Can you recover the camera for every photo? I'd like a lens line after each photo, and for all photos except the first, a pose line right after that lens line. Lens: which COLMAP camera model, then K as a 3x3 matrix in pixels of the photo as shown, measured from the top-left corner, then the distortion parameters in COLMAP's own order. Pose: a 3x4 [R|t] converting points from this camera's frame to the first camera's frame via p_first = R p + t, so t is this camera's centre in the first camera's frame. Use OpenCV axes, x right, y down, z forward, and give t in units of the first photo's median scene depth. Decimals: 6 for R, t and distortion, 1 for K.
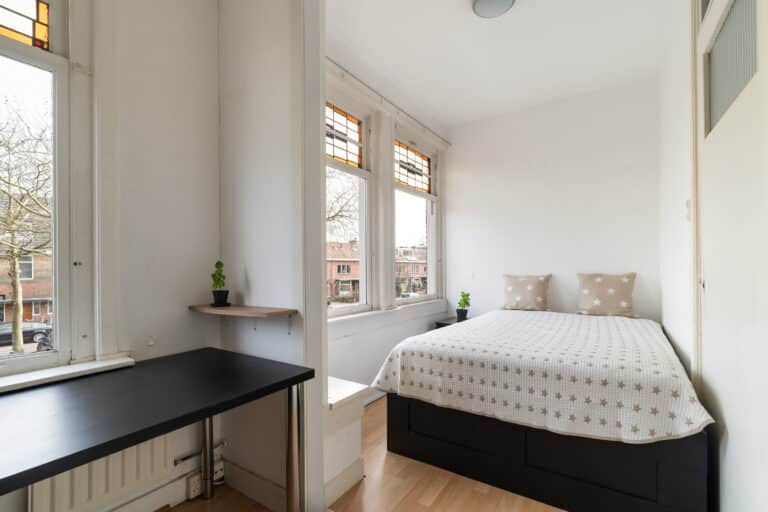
lens RADIAL K [[354.5, 0, 383.2], [0, 354.5, 264.1], [0, 0, 1]] dist [-0.005439, 0.001708]
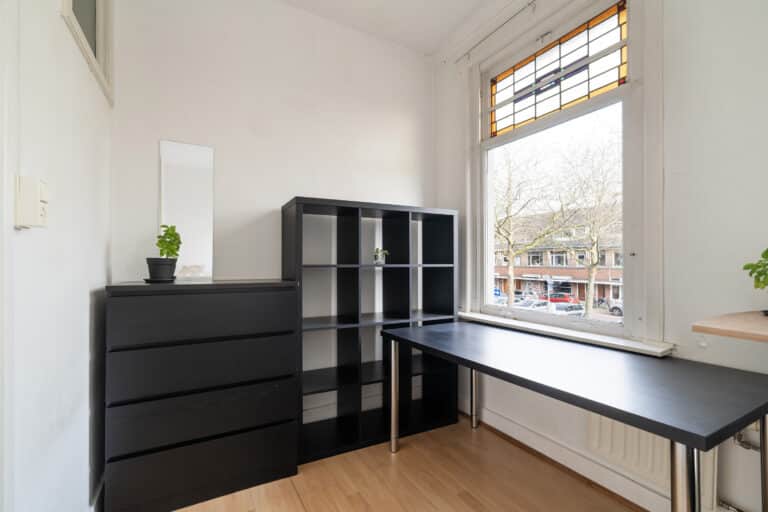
lens RADIAL K [[354.5, 0, 380.9], [0, 354.5, 263.8], [0, 0, 1]] dist [-0.005439, 0.001708]
pose [[-0.461150, 0.011835, -0.887243, 0.735156], [0.016582, 0.999851, 0.004719, 0.011609], [0.887167, -0.012536, -0.461278, 1.072109]]
